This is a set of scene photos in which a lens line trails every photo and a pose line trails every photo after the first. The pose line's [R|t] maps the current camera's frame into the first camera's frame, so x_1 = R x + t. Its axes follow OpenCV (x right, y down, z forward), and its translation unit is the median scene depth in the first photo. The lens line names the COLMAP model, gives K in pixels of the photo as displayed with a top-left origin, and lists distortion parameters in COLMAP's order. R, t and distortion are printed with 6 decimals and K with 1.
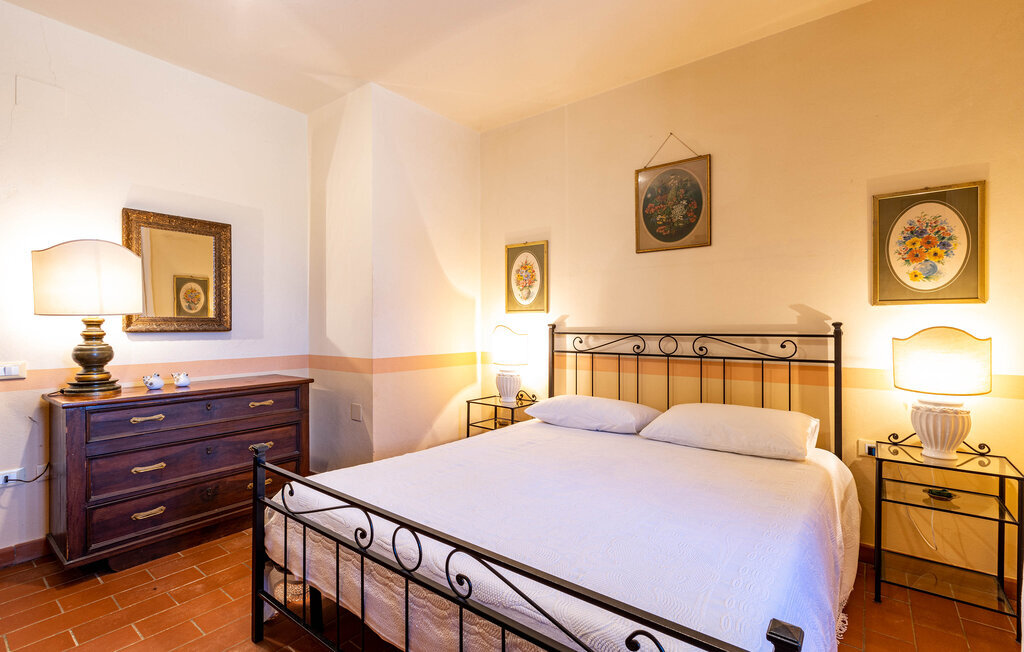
lens RADIAL K [[473.8, 0, 504.1], [0, 473.8, 322.9], [0, 0, 1]] dist [0.000425, 0.000291]
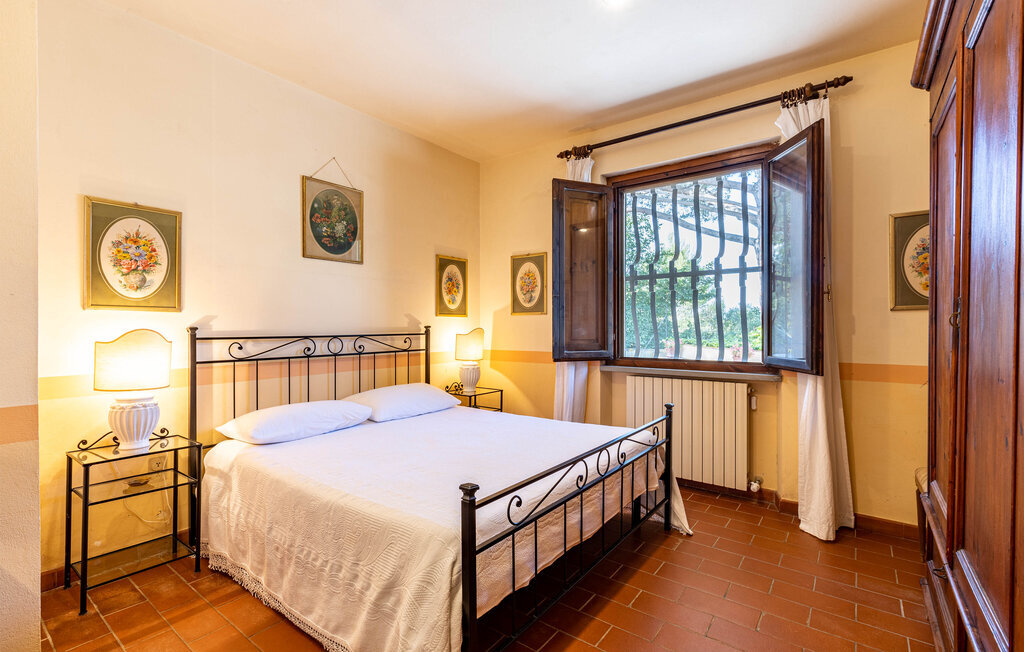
lens RADIAL K [[473.8, 0, 504.3], [0, 473.8, 325.5], [0, 0, 1]] dist [0.000425, 0.000291]
pose [[-0.030101, 0.004311, 0.999538, -0.745750], [0.000420, 0.999991, -0.004301, 0.004067], [-0.999547, 0.000291, -0.030103, 0.596934]]
